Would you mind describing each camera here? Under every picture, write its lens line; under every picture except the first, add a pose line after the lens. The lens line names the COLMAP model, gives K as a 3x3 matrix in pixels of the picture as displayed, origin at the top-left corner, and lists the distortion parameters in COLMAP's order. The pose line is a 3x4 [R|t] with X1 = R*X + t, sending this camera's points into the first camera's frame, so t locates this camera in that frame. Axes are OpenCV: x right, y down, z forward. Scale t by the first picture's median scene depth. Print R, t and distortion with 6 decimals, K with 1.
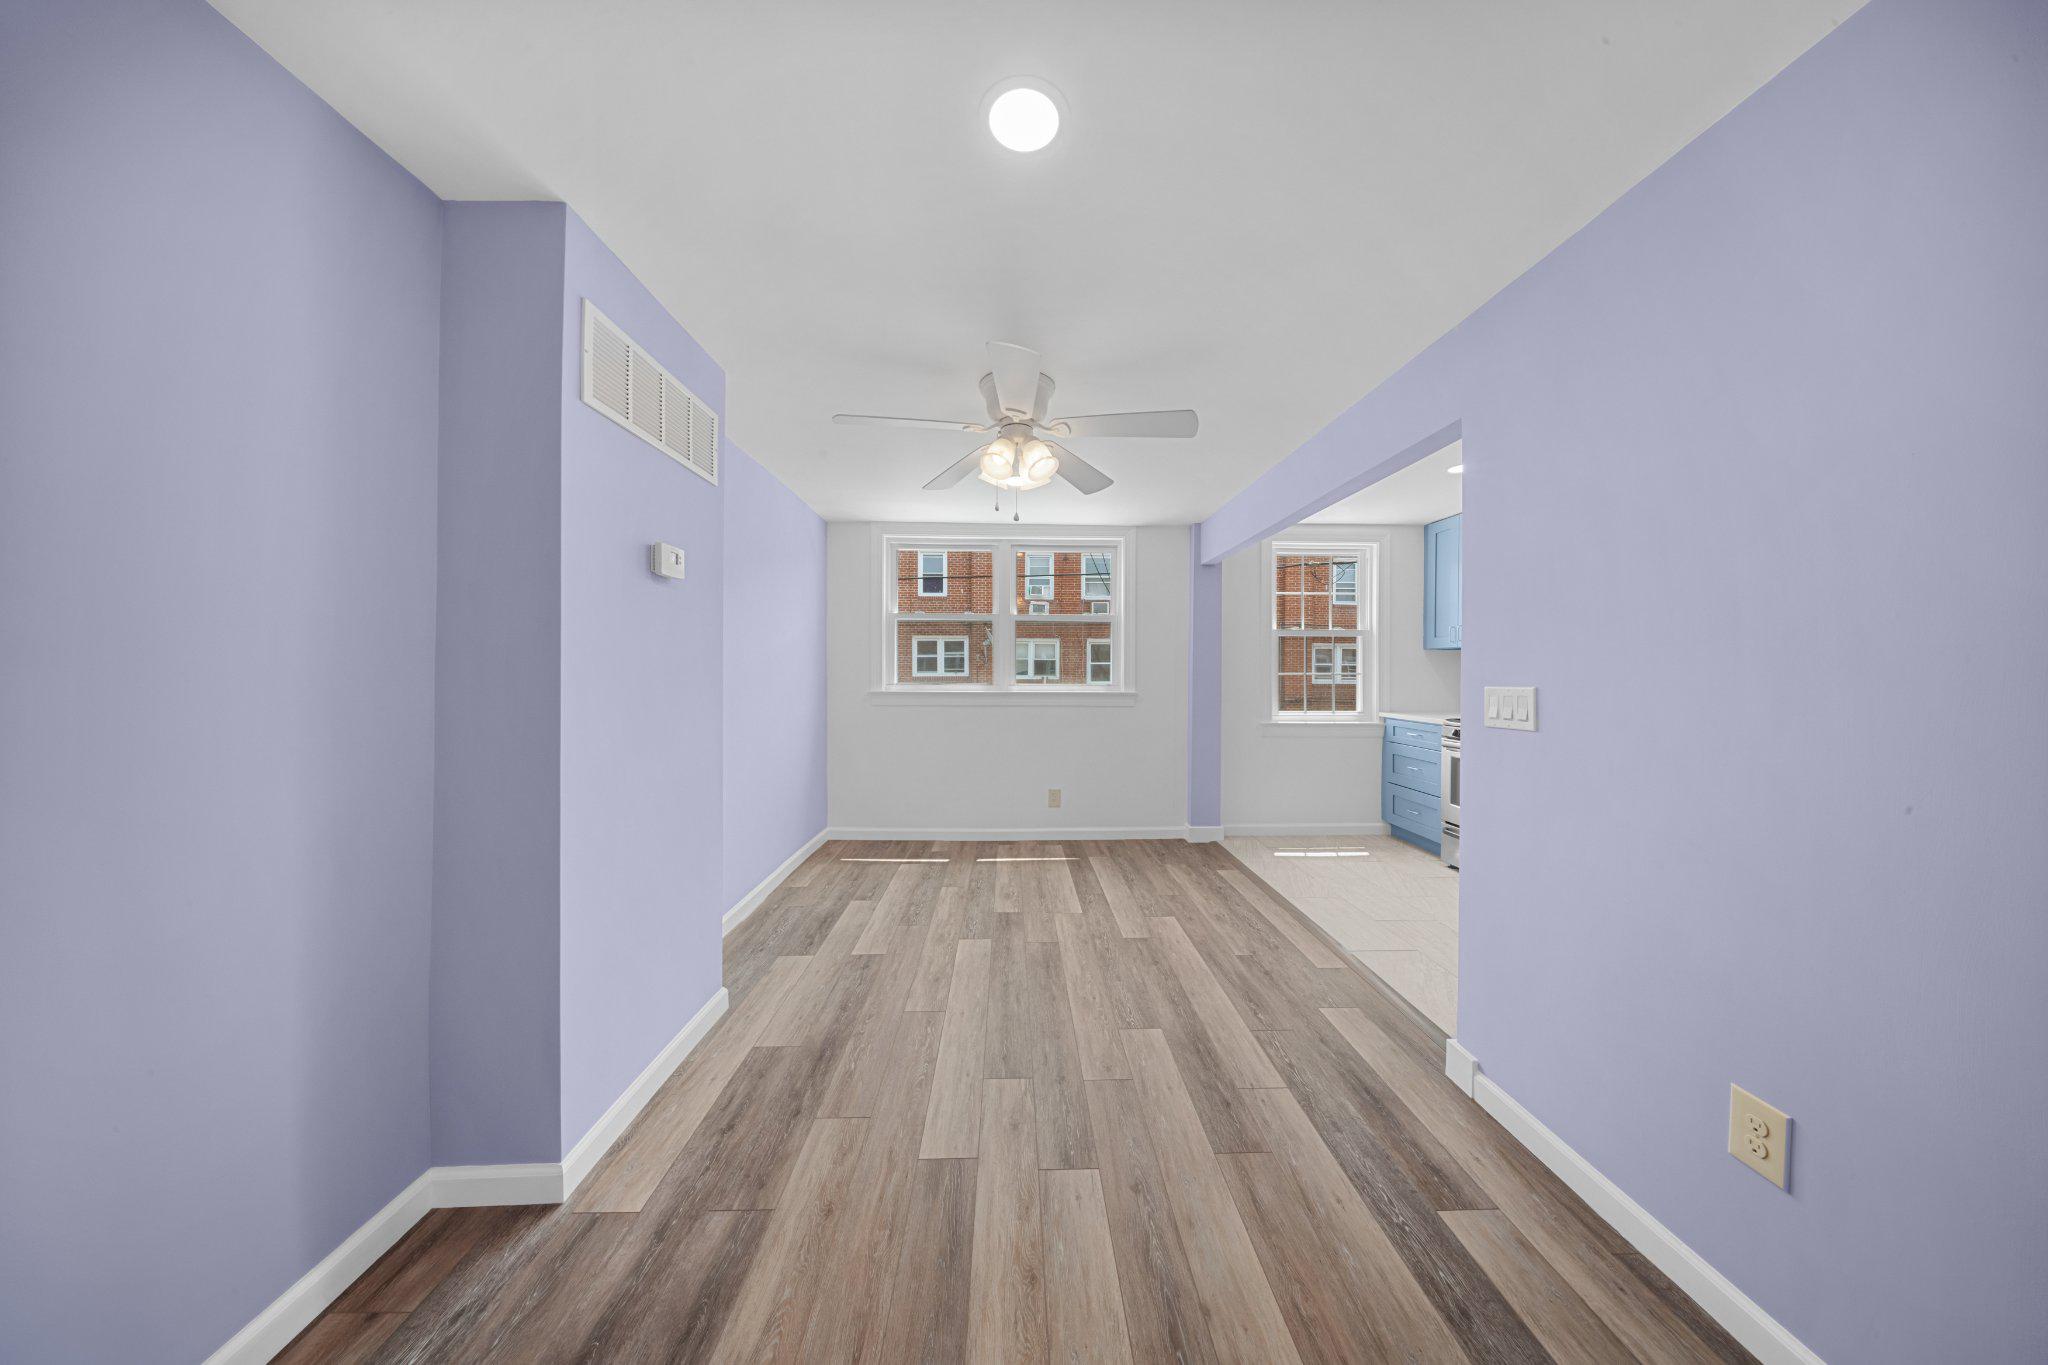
lens RADIAL K [[605.7, 0, 1033.8], [0, 605.7, 681.2], [0, 0, 1]] dist [0.011445, -0.004754]
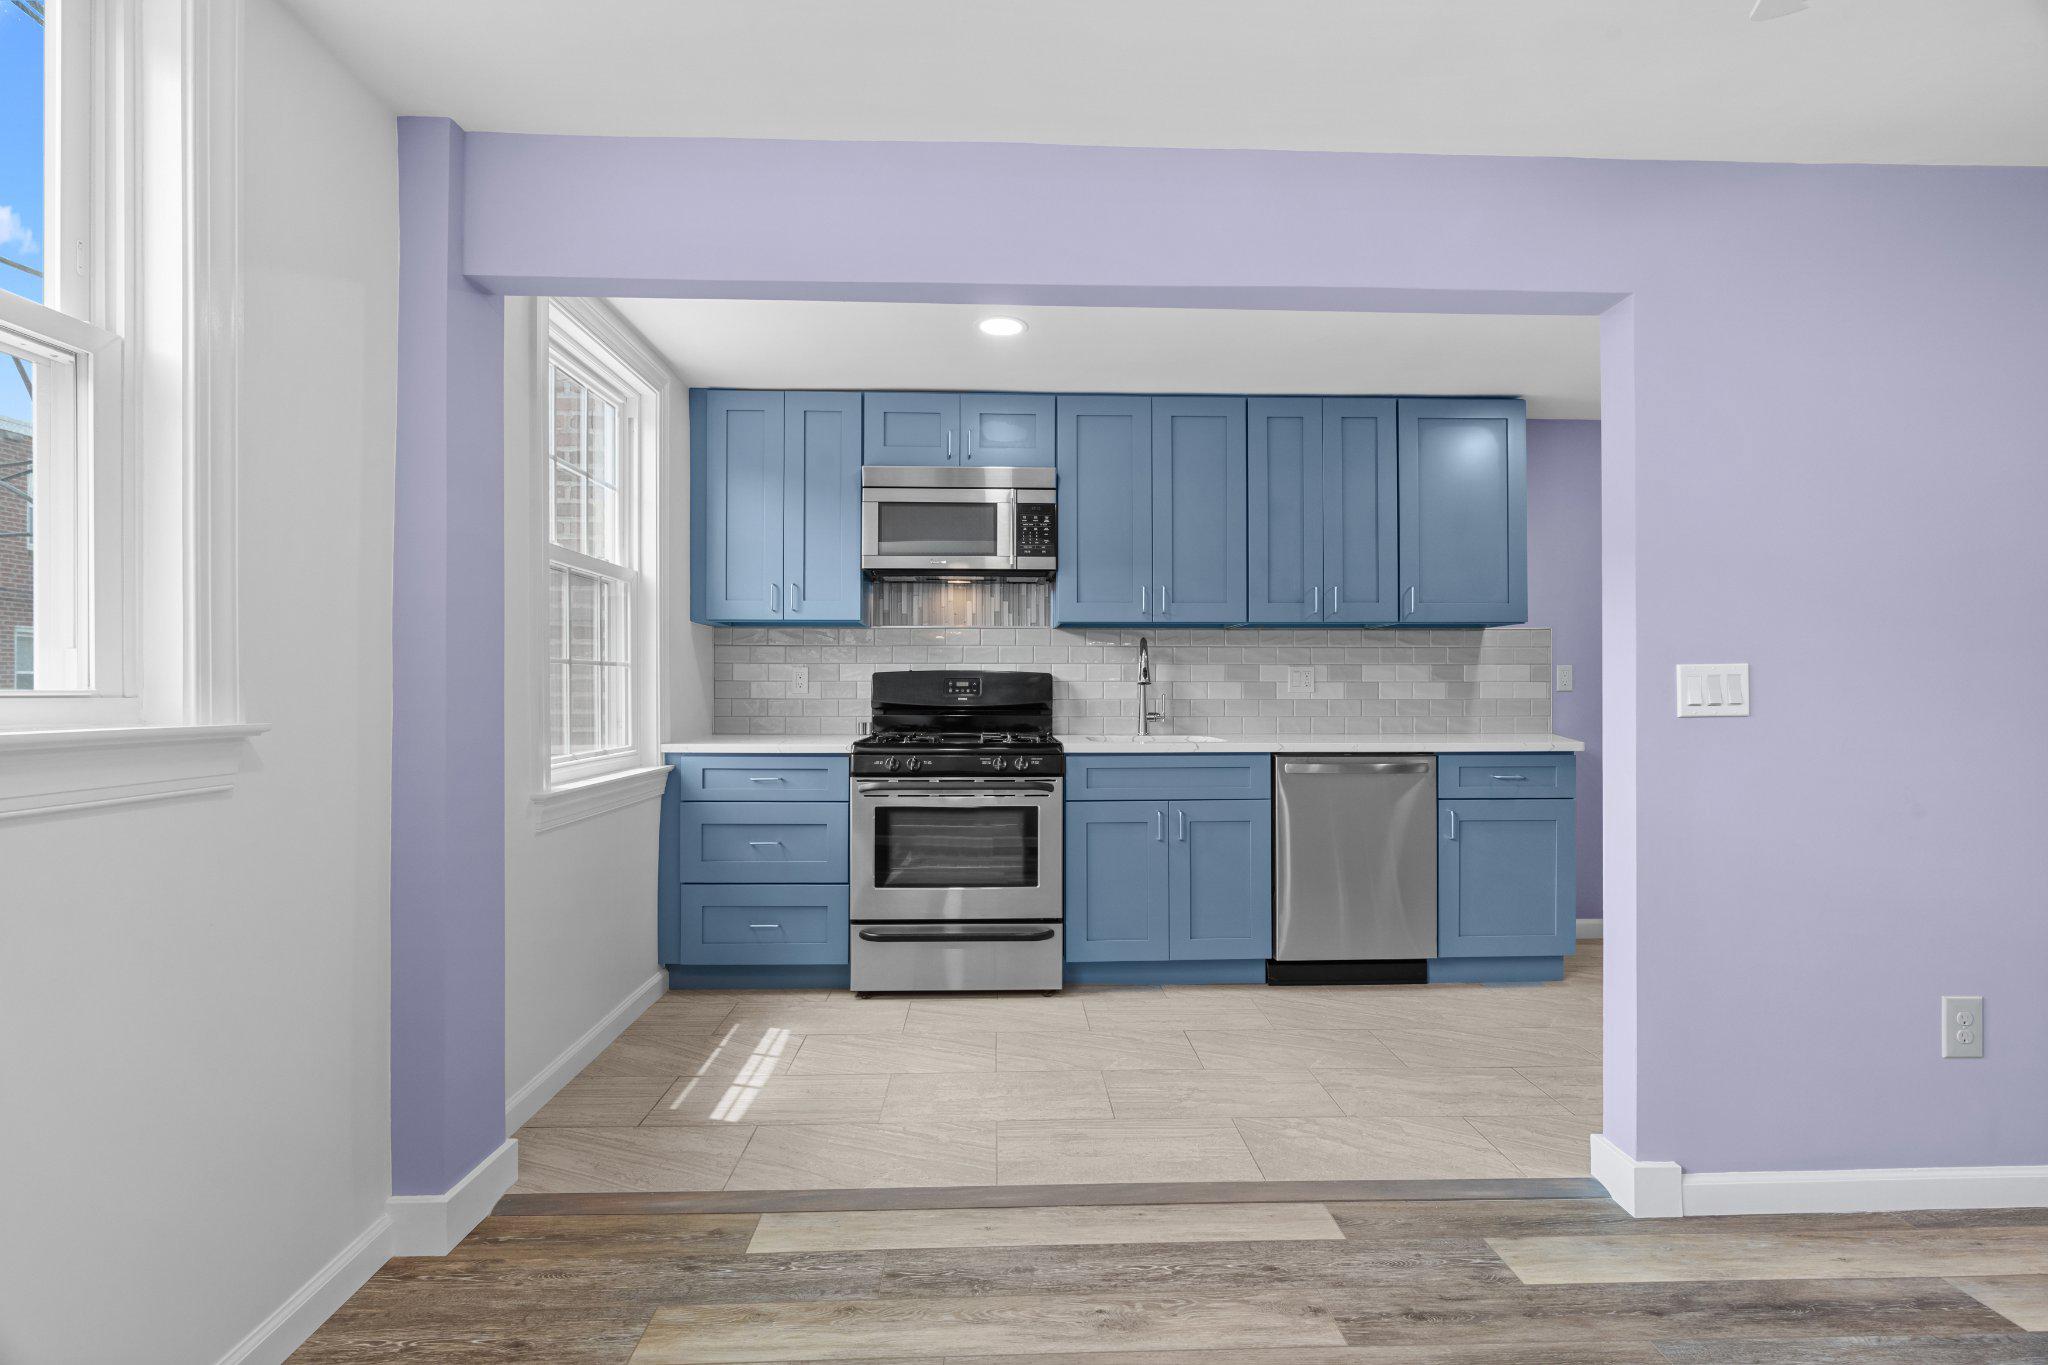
lens RADIAL K [[912.1, 0, 1035.9], [0, 912.1, 682.8], [0, 0, 1]] dist [0.000459, 0.000735]
pose [[0.000238, 0.001378, 0.999999, -0.273307], [0.017031, 0.999854, -0.001382, 0.013044], [-0.999855, 0.017032, 0.000215, 1.217770]]
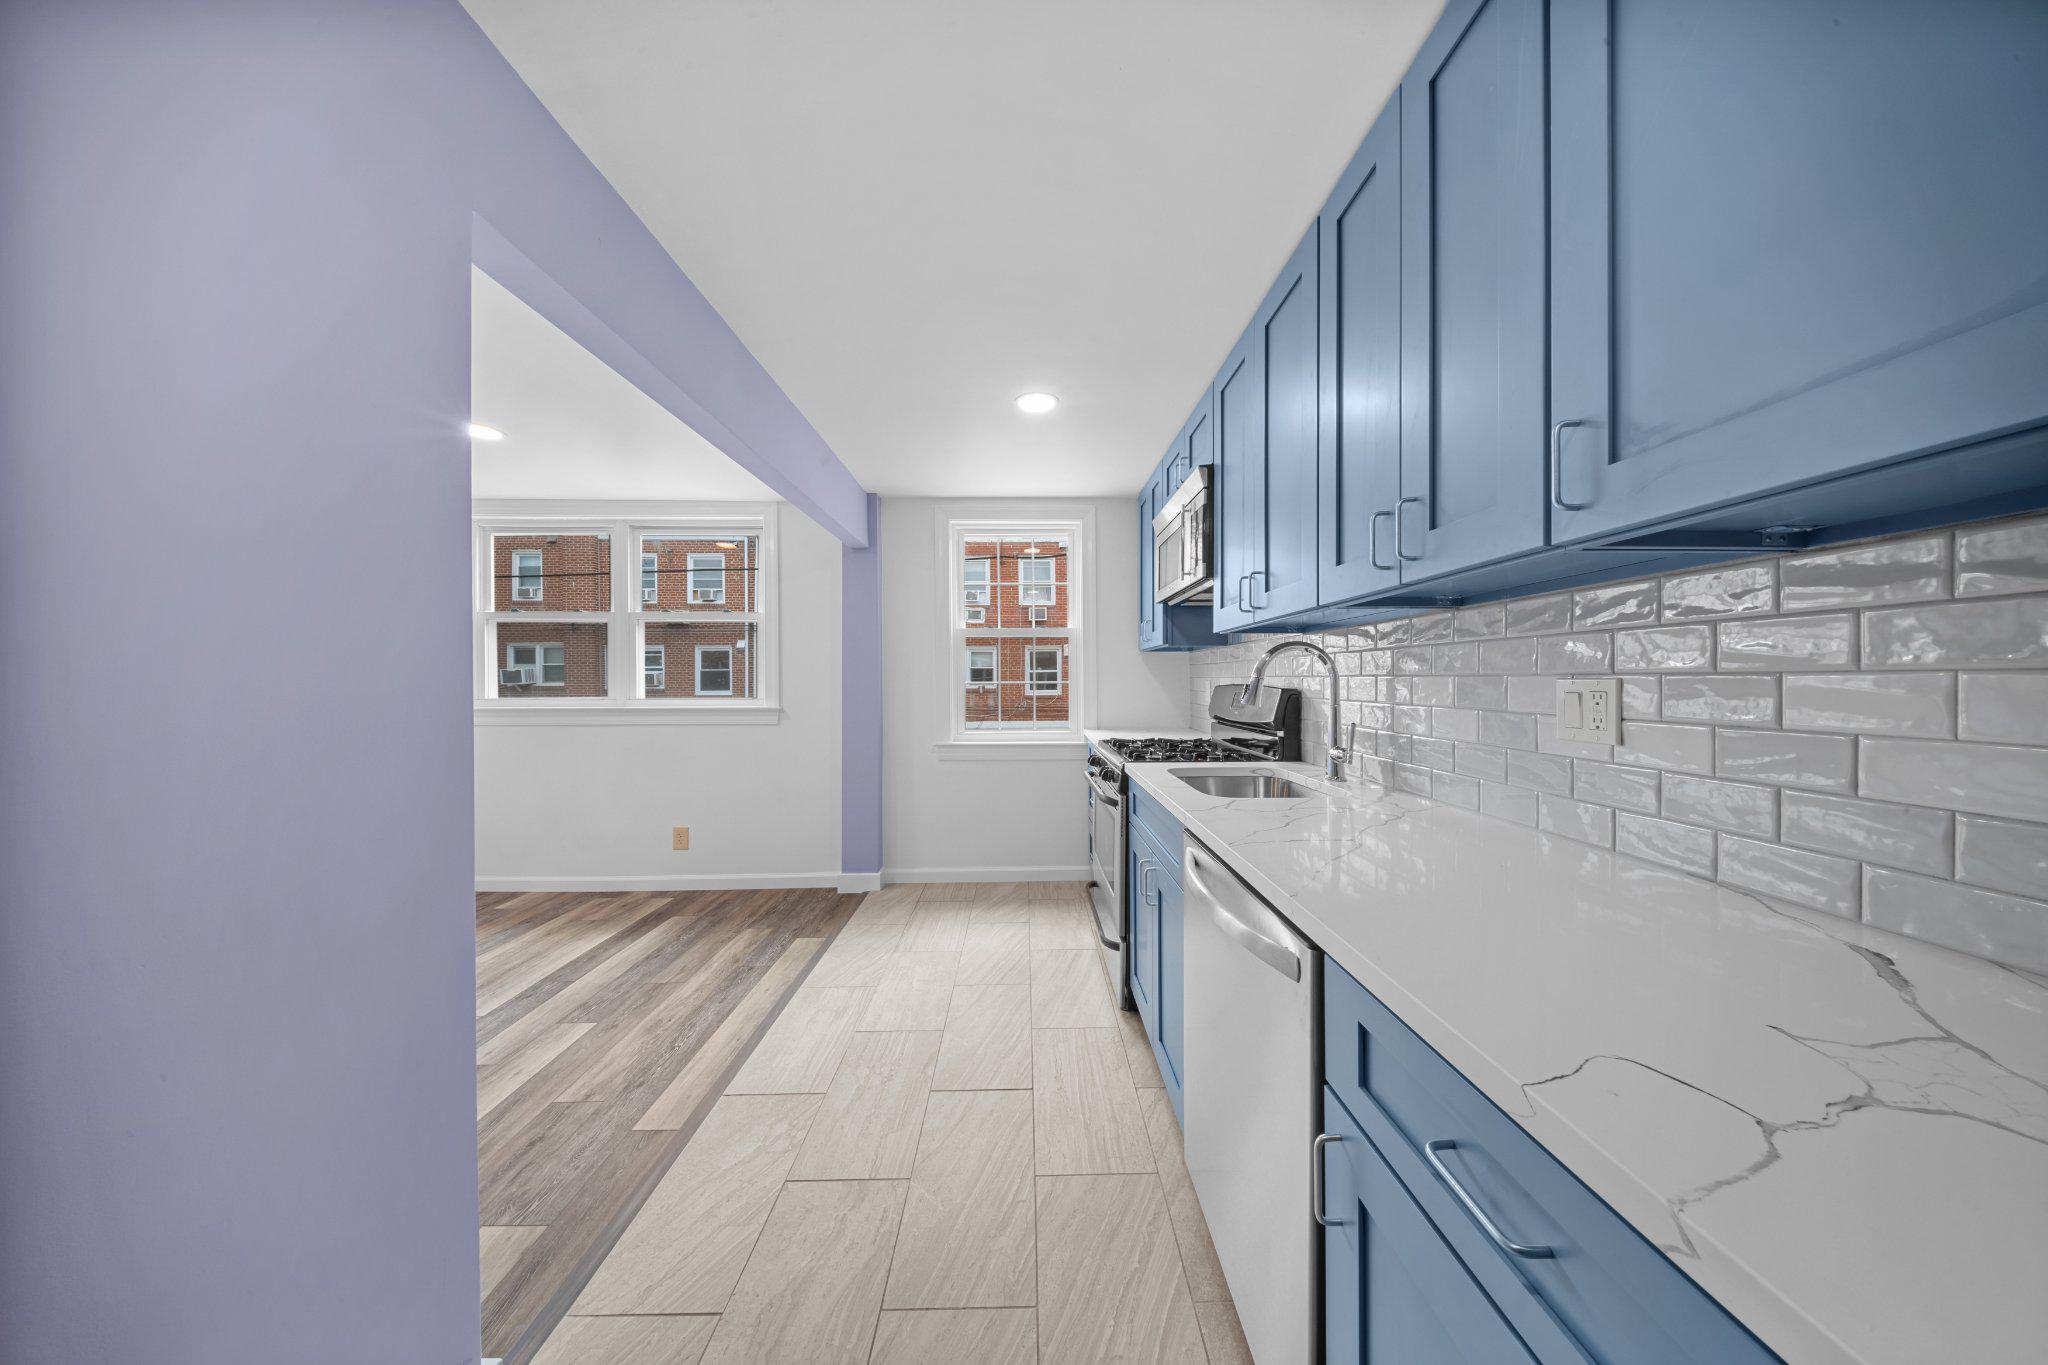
lens RADIAL K [[605.7, 0, 1033.8], [0, 605.7, 681.2], [0, 0, 1]] dist [0.011445, -0.004754]
pose [[0.999546, -0.008797, -0.028817, 0.909095], [0.008394, 0.999866, -0.014086, -0.004771], [0.028938, 0.013837, 0.999485, 0.333708]]
